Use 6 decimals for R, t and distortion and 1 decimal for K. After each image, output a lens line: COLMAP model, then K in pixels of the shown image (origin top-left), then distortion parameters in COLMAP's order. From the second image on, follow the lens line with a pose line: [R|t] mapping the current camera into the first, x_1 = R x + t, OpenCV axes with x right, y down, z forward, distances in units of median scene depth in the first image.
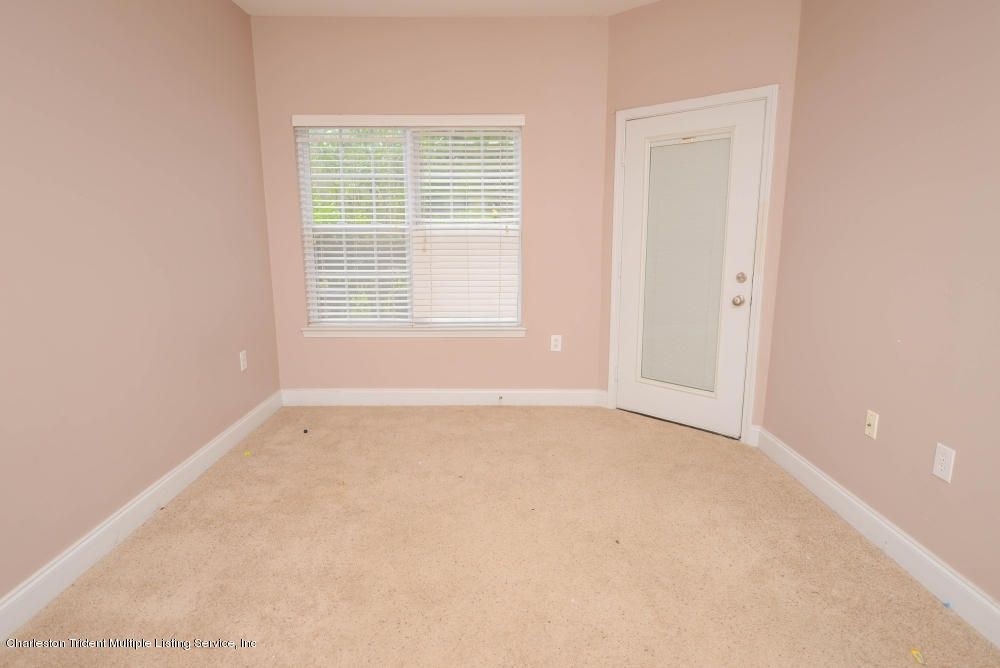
lens RADIAL K [[557.4, 0, 520.8], [0, 557.4, 336.2], [0, 0, 1]] dist [-0.003618, 0.003303]
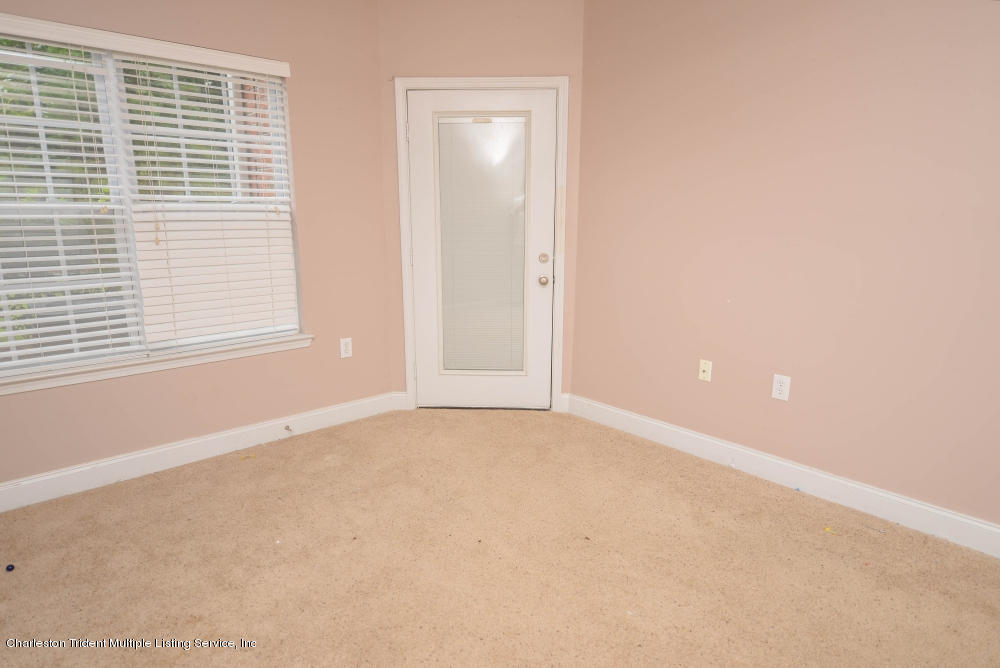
lens RADIAL K [[557.4, 0, 506.9], [0, 557.4, 334.0], [0, 0, 1]] dist [-0.003618, 0.003303]
pose [[0.750865, -0.139011, 0.645661, -0.315336], [0.121138, 0.990001, 0.072271, -0.042277], [-0.649252, 0.023948, 0.760197, 0.217595]]
